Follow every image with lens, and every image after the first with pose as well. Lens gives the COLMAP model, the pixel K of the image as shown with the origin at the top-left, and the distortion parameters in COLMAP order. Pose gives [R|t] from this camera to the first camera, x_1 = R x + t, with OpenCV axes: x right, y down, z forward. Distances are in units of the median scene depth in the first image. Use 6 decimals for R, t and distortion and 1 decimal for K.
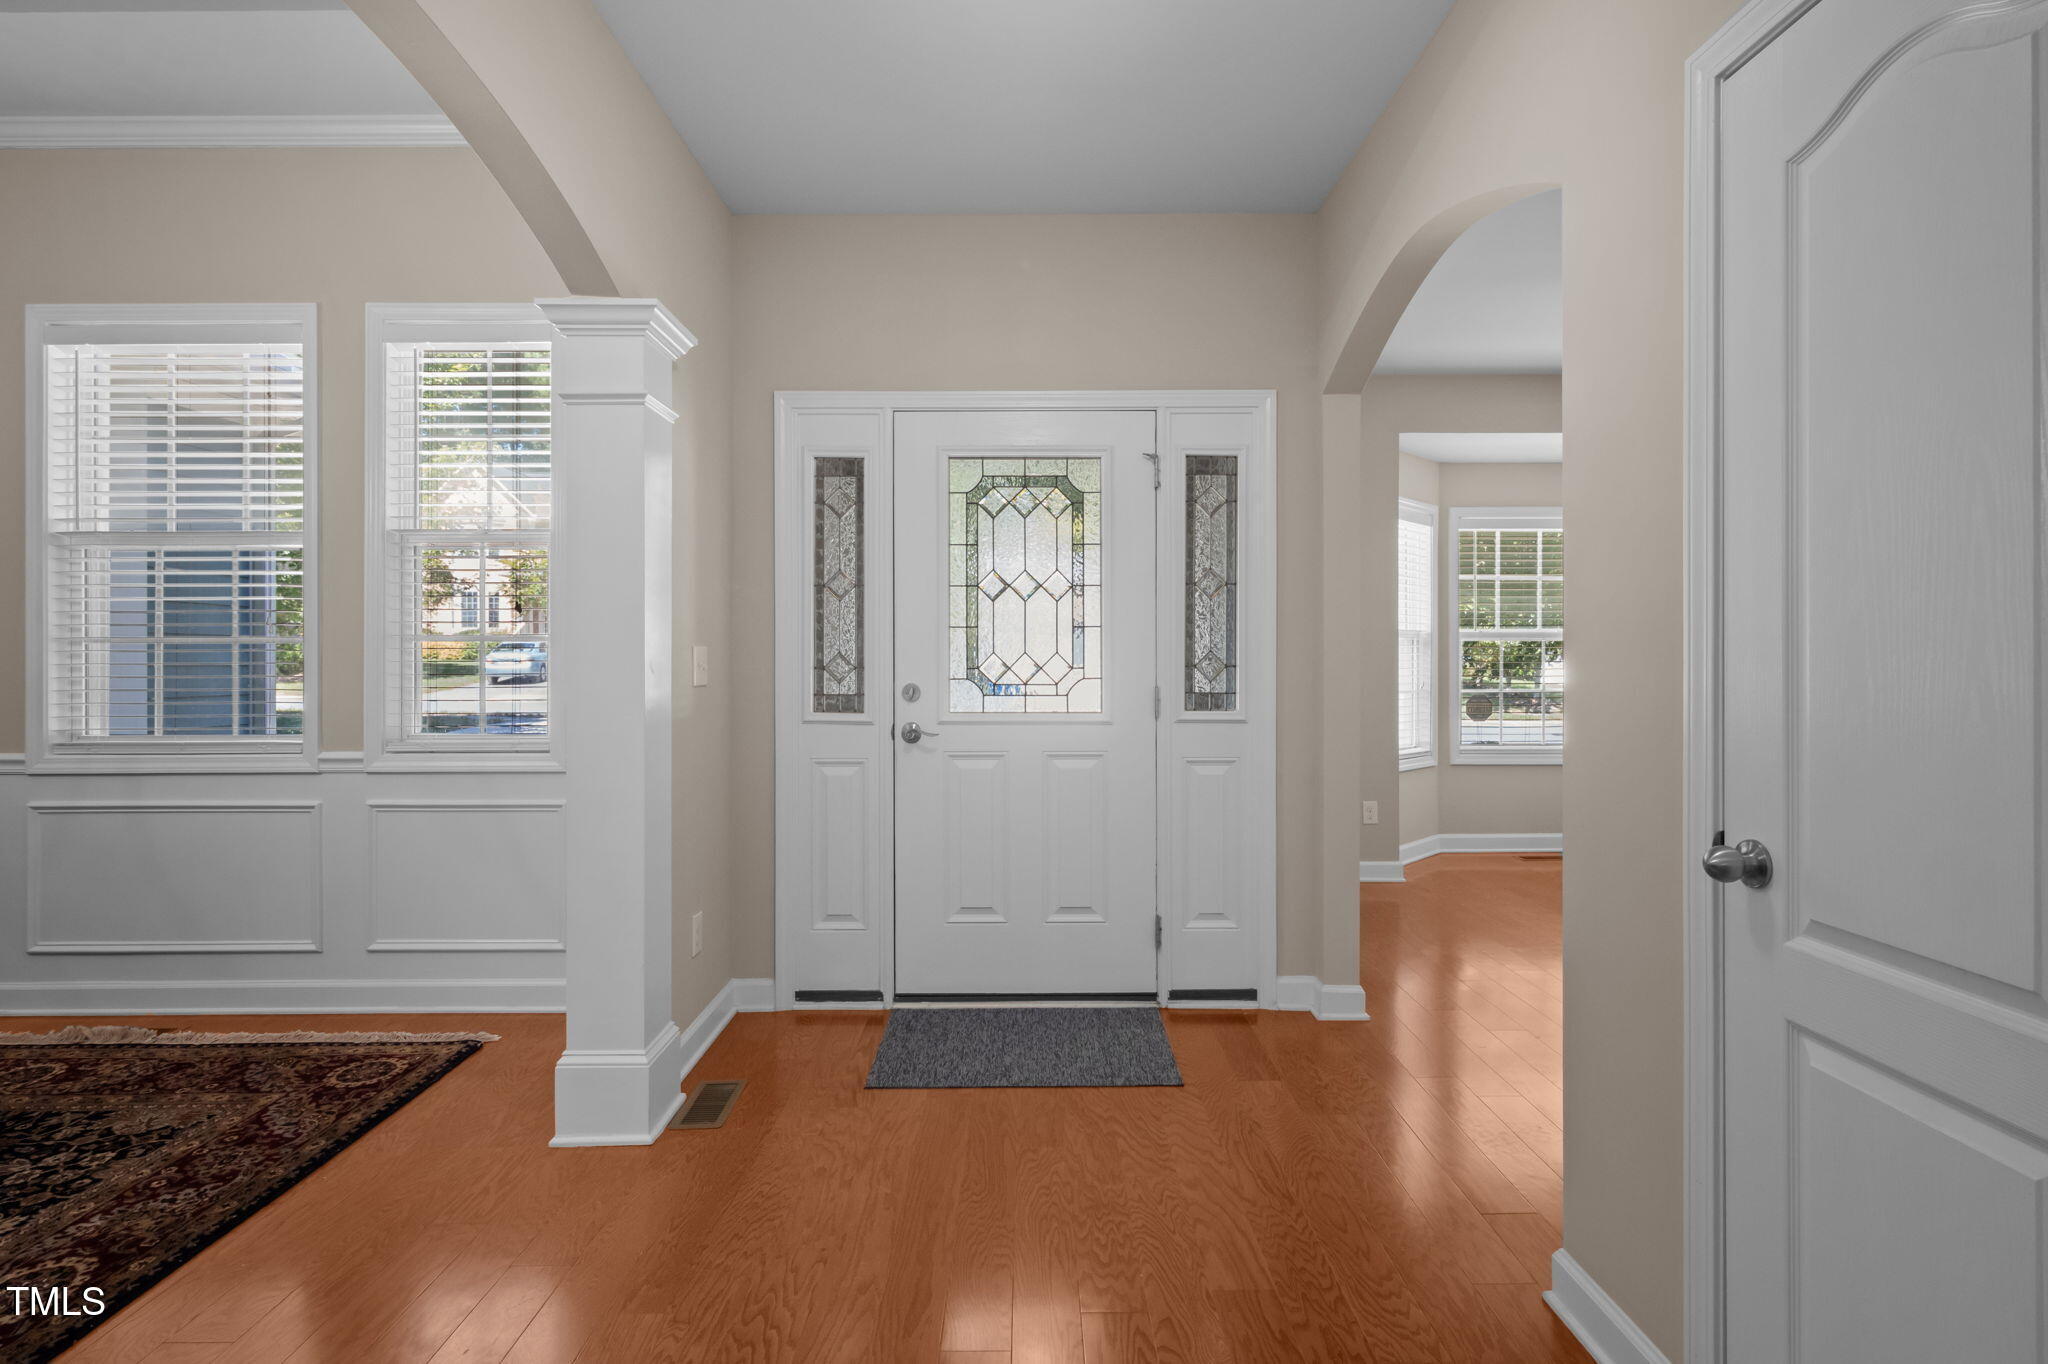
lens RADIAL K [[900.7, 0, 1026.6], [0, 900.7, 669.2], [0, 0, 1]] dist [-0.020954, 0.000463]
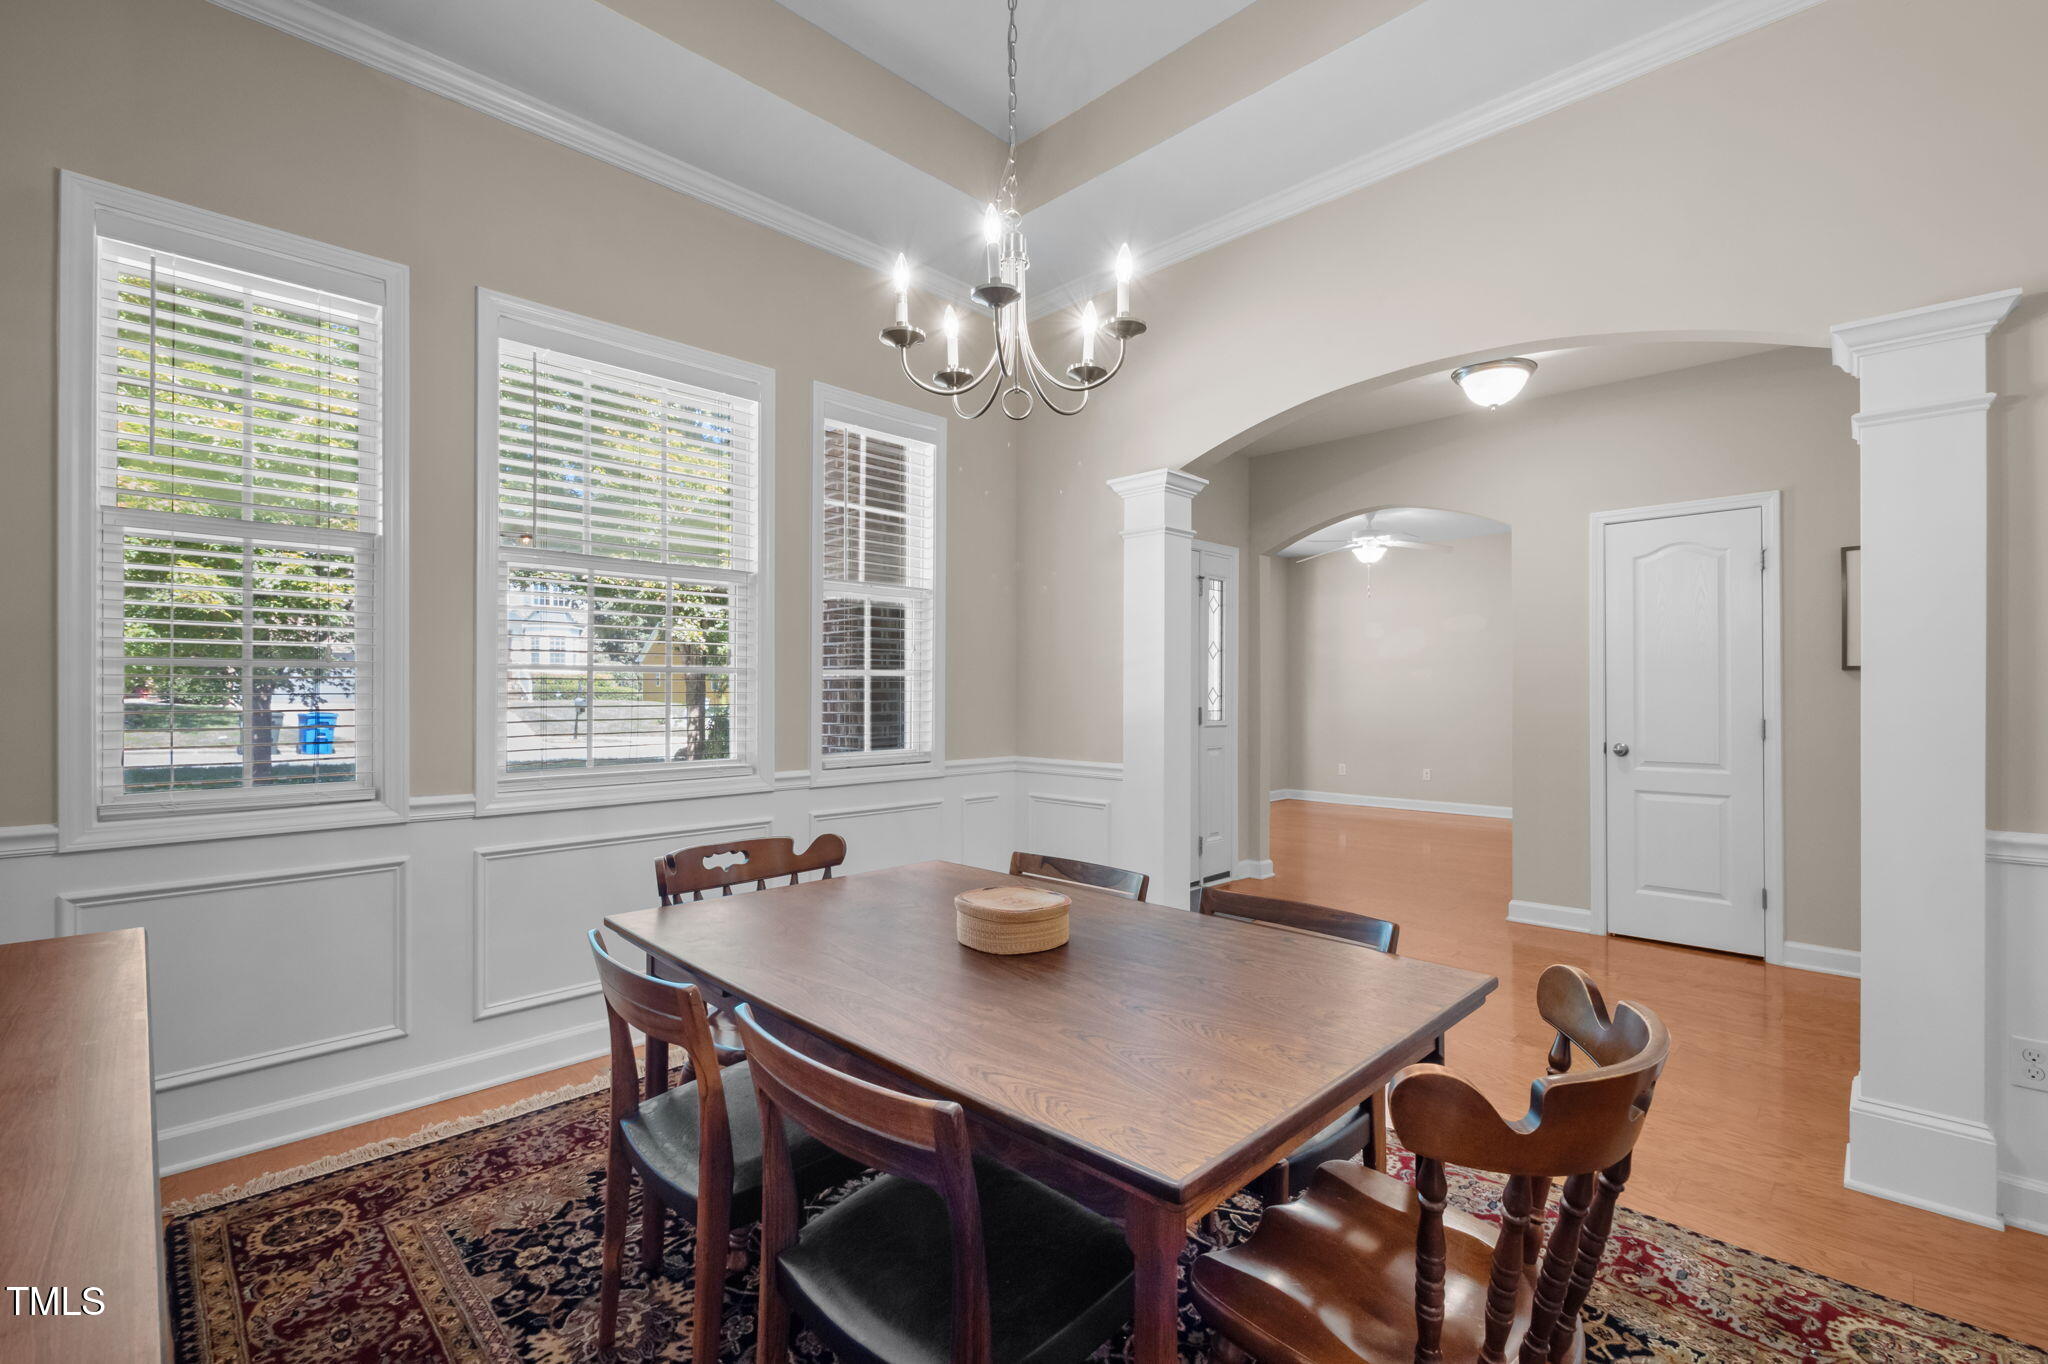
lens RADIAL K [[897.7, 0, 1024.9], [0, 897.7, 688.0], [0, 0, 1]] dist [0.000287, 0.000069]
pose [[0.716246, 0.004713, 0.697832, -1.080287], [0.005555, 0.999907, -0.012455, 0.003187], [-0.697826, 0.012797, 0.716153, -0.020767]]
